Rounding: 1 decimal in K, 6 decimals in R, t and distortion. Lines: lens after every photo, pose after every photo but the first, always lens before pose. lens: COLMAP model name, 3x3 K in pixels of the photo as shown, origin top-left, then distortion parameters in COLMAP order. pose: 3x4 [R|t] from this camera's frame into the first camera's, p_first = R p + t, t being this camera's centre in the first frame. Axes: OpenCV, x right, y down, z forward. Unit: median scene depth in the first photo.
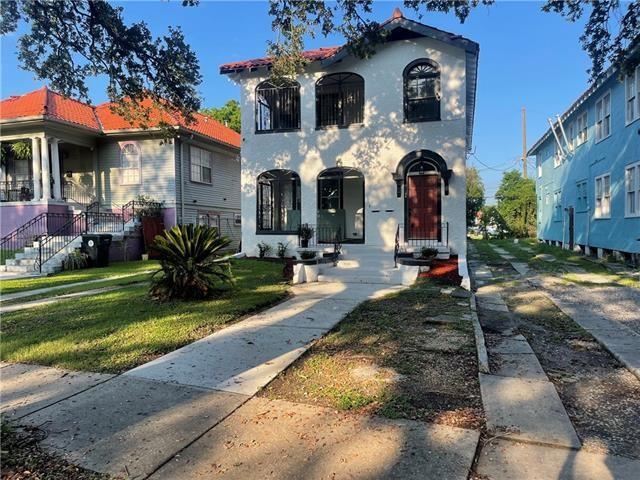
lens RADIAL K [[485.6, 0, 317.0], [0, 485.6, 243.0], [0, 0, 1]] dist [0.030638, -0.008035]
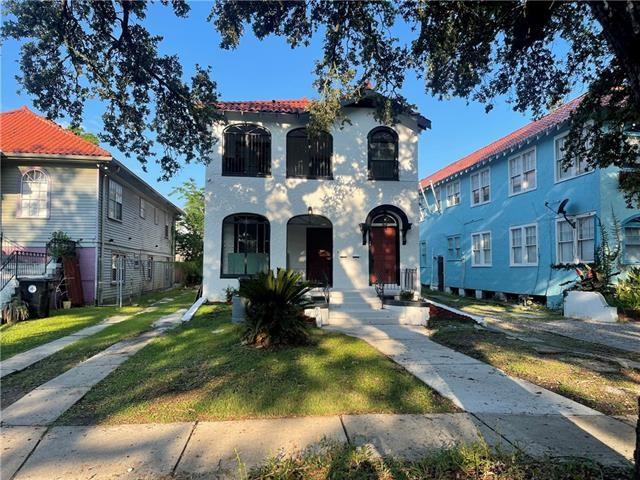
lens RADIAL K [[485.6, 0, 317.0], [0, 485.6, 243.0], [0, 0, 1]] dist [0.030638, -0.008035]
pose [[0.906184, 0.033244, 0.421576, -0.388561], [0.003410, 0.996298, -0.085893, -0.003962], [-0.422871, 0.079273, 0.902716, 0.045359]]
